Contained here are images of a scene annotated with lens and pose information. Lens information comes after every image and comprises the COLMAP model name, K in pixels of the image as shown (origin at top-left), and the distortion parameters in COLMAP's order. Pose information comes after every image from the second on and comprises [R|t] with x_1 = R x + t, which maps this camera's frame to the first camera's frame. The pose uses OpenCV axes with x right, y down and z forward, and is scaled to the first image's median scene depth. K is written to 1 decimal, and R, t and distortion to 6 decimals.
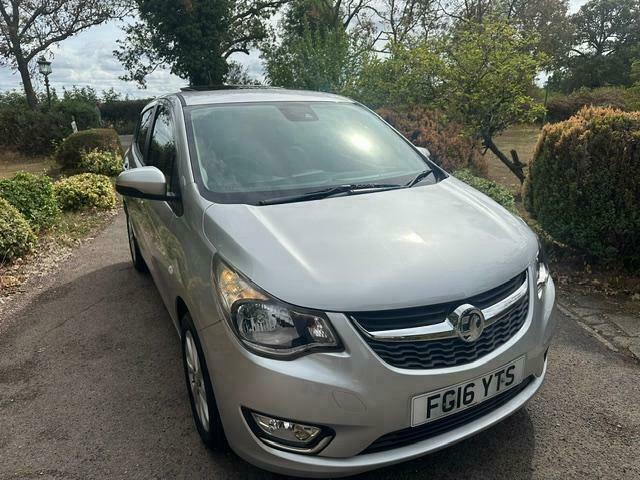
lens RADIAL K [[479.5, 0, 320.0], [0, 479.5, 240.0], [0, 0, 1]] dist [0.038421, -0.050599]
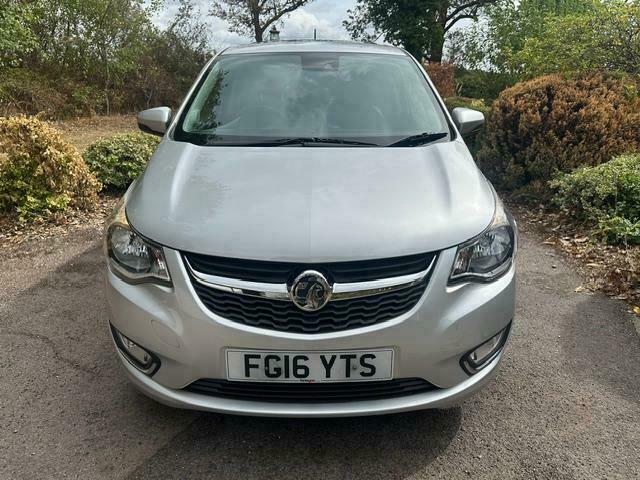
lens RADIAL K [[479.5, 0, 320.0], [0, 479.5, 240.0], [0, 0, 1]] dist [0.038421, -0.050599]
pose [[0.883367, 0.173660, -0.435322, 0.099206], [-0.151356, 0.984757, 0.085706, 0.000216], [0.443570, -0.009821, 0.896186, 0.030074]]
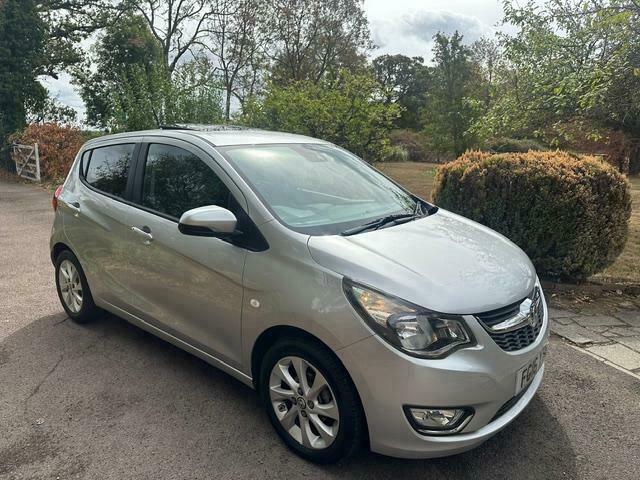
lens RADIAL K [[488.1, 0, 332.8], [0, 488.1, 240.3], [0, 0, 1]] dist [-0.007865, -0.007510]
pose [[0.909839, -0.056570, 0.411088, -0.107460], [0.083619, 0.995336, -0.048100, -0.001668], [-0.406450, 0.078138, 0.910326, -0.005585]]
